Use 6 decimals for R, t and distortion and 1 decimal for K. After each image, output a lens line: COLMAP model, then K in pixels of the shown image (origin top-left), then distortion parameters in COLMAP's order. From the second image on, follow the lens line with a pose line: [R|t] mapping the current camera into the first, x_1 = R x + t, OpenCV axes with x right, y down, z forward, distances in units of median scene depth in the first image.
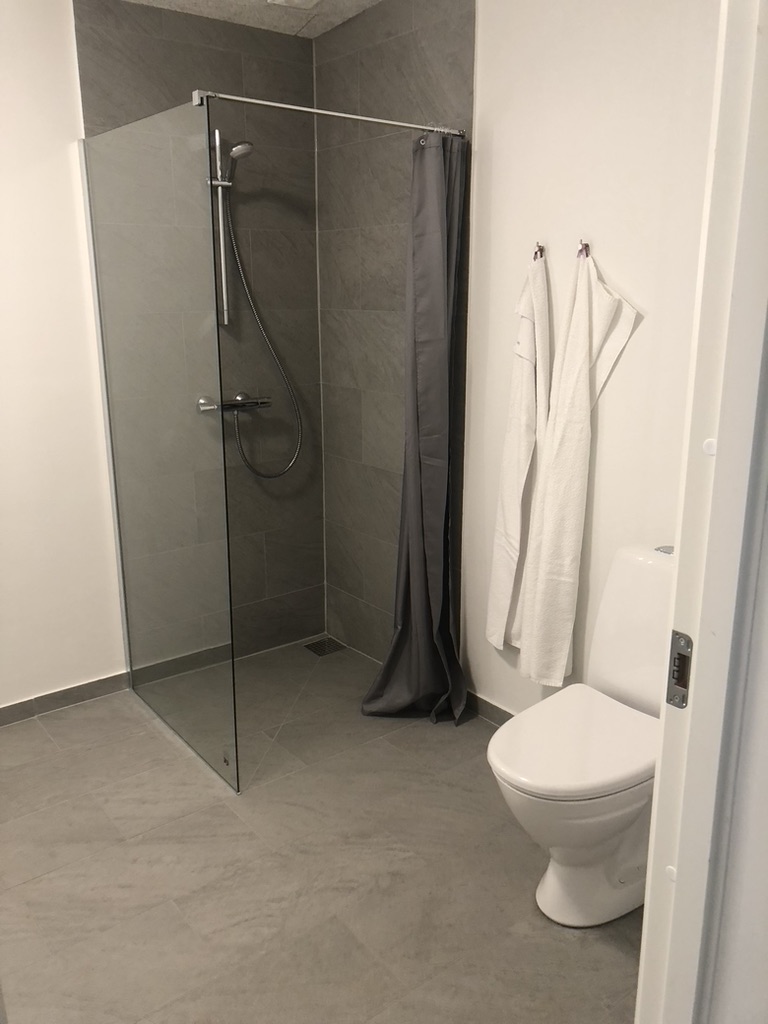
lens RADIAL K [[844.5, 0, 385.3], [0, 844.5, 509.4], [0, 0, 1]] dist [0.039052, -0.038664]
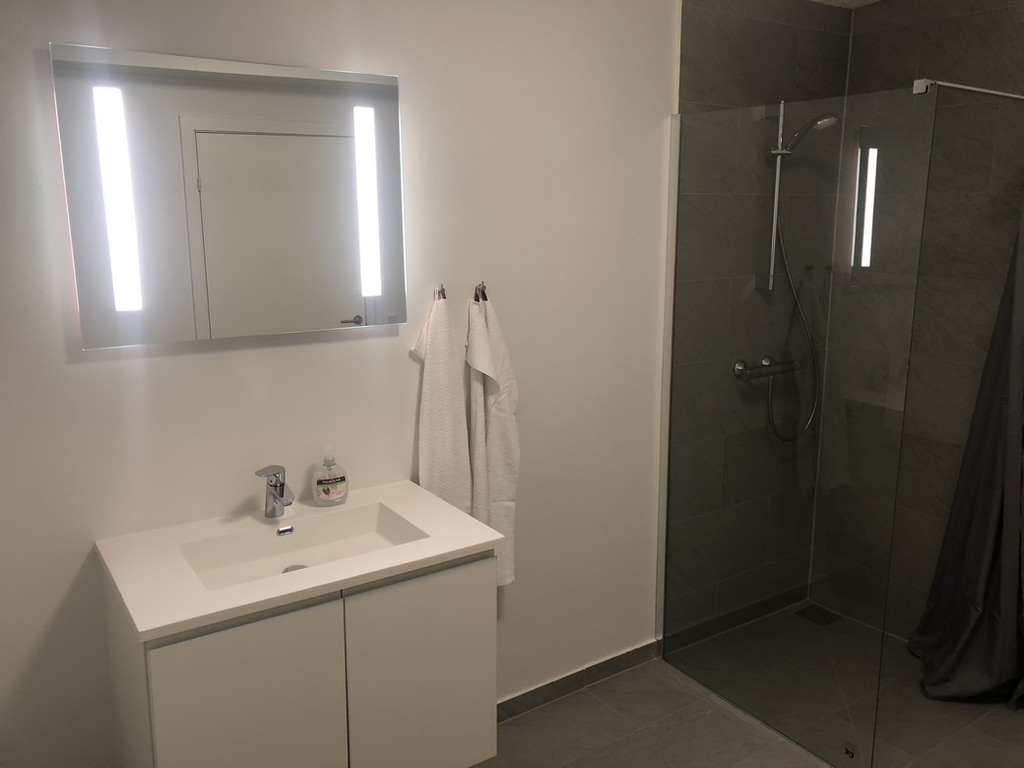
lens RADIAL K [[844.5, 0, 509.8], [0, 844.5, 380.0], [0, 0, 1]] dist [0.039052, -0.038664]
pose [[0.998925, 0.014162, -0.044151, -0.463972], [-0.016682, 0.998220, -0.057251, -0.052726], [0.043261, 0.057926, 0.997383, 0.001982]]
